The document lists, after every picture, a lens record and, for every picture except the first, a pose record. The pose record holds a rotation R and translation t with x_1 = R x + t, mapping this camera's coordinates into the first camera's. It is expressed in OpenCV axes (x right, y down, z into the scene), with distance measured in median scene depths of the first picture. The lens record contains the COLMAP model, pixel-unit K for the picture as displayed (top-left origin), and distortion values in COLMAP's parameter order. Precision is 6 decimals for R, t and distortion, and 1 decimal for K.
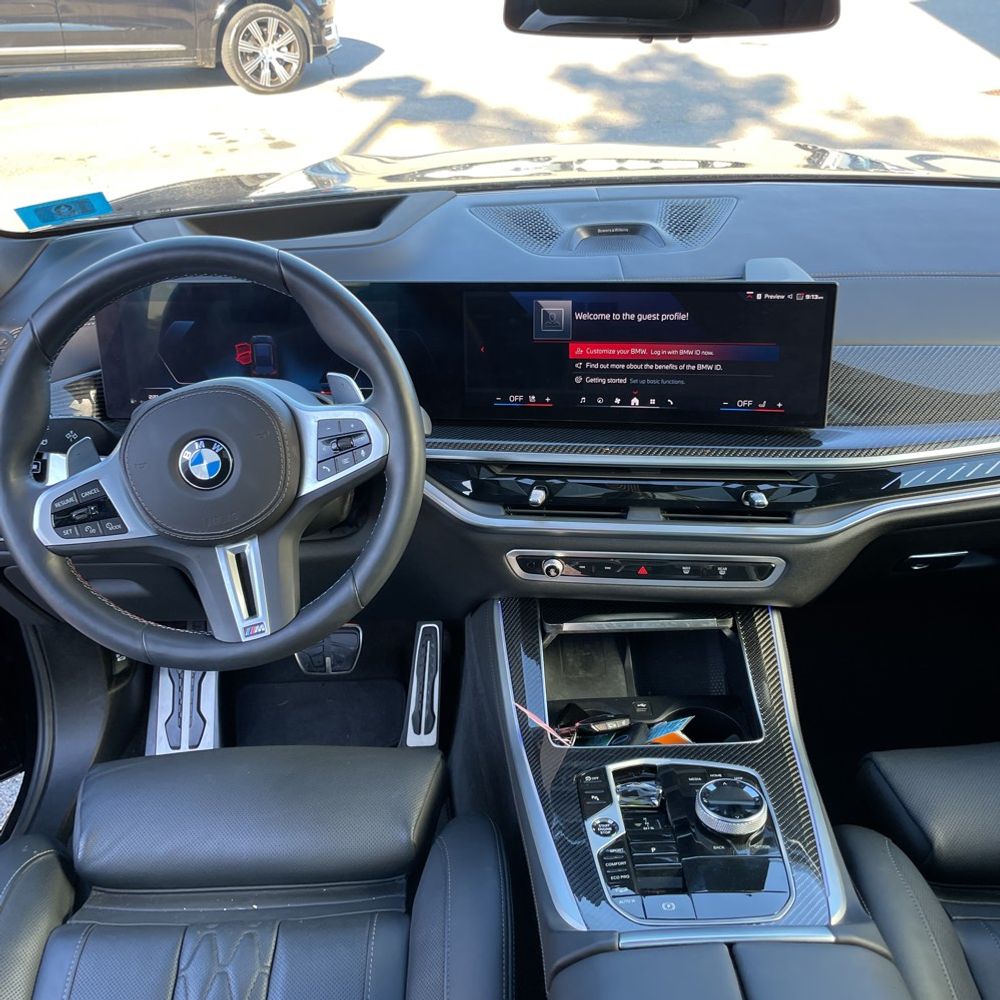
lens RADIAL K [[1008.1, 0, 500.0], [0, 1008.1, 500.0], [0, 0, 1]] dist [0.084648, -0.122502]
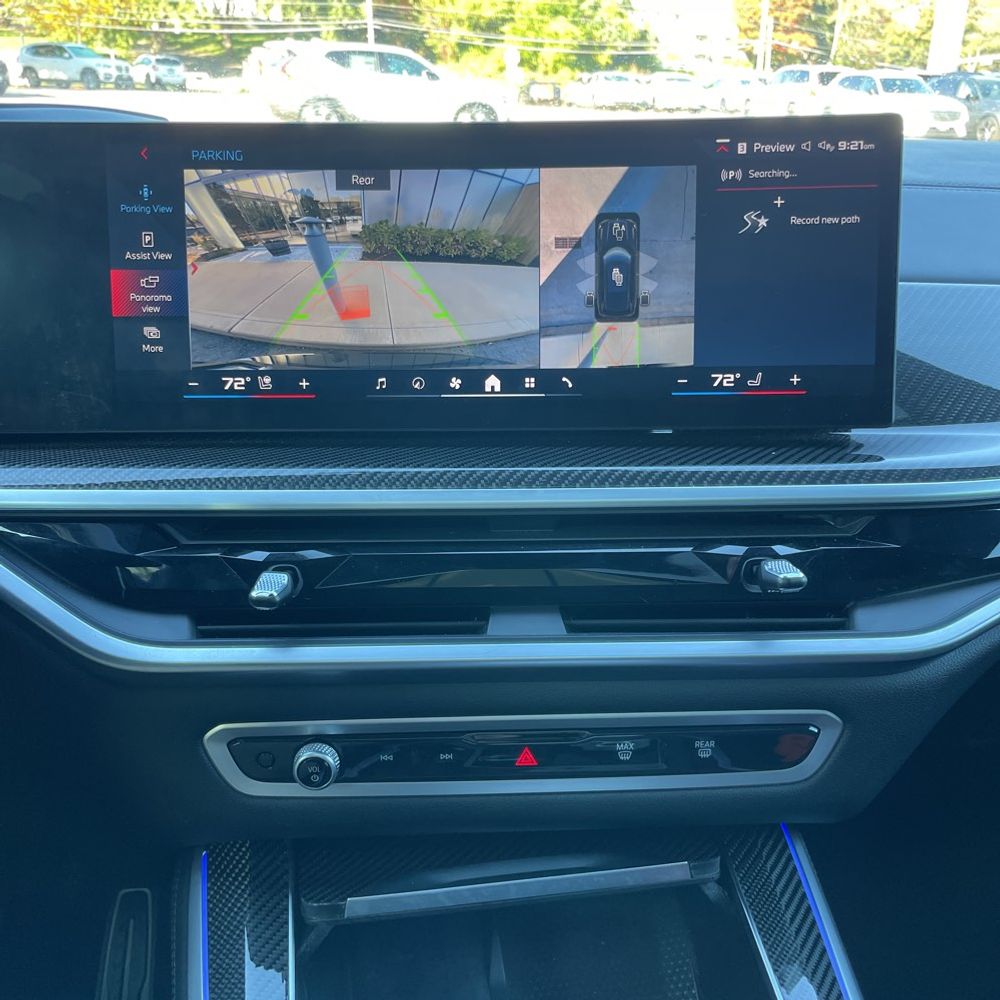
lens RADIAL K [[989.9, 0, 502.8], [0, 989.9, 482.7], [0, 0, 1]] dist [0.110640, -0.146069]
pose [[0.986798, -0.009743, 0.161665, 0.063825], [0.043061, 0.978044, -0.203899, 0.041565], [-0.156129, 0.208169, 0.965551, 0.567245]]
